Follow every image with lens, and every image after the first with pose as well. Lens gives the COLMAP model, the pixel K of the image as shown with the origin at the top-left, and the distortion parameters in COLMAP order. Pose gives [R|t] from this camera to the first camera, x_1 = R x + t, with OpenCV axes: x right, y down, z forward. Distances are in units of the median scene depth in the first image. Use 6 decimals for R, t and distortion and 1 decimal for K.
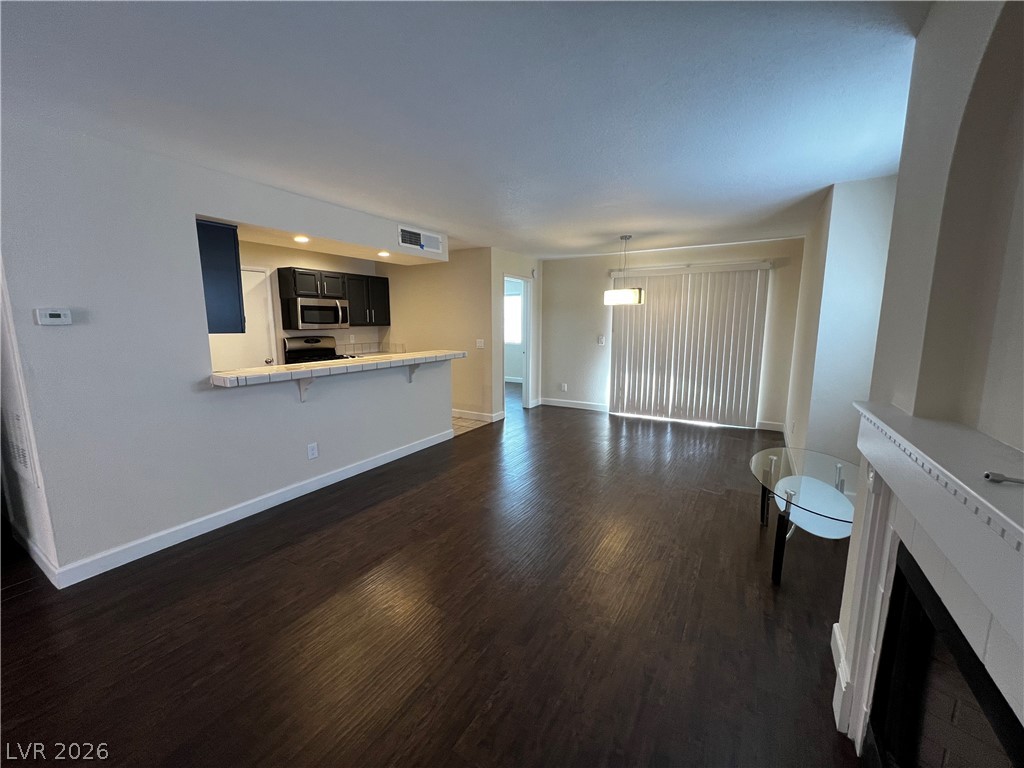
lens RADIAL K [[405.4, 0, 512.3], [0, 405.4, 386.3], [0, 0, 1]] dist [0.000695, -0.000453]
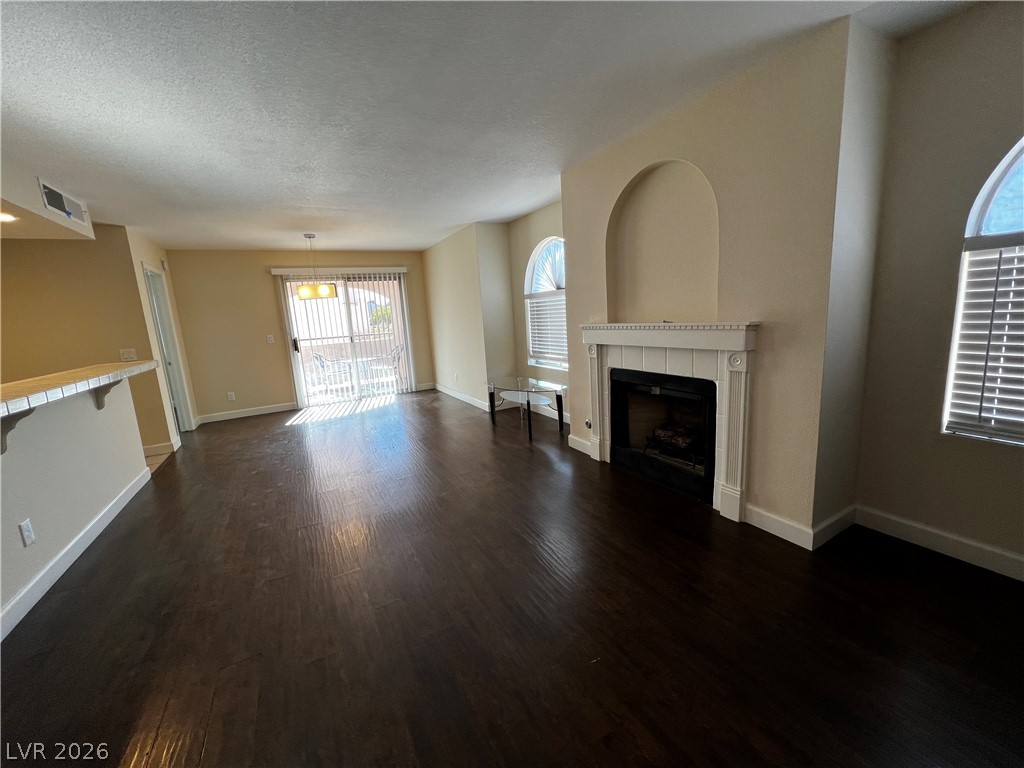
lens RADIAL K [[405.4, 0, 516.3], [0, 405.4, 381.4], [0, 0, 1]] dist [0.000695, -0.000453]
pose [[0.502476, -0.180666, 0.845504, -0.476033], [0.203517, 0.975161, 0.087423, 0.029298], [-0.840297, 0.128147, 0.526764, 0.031168]]
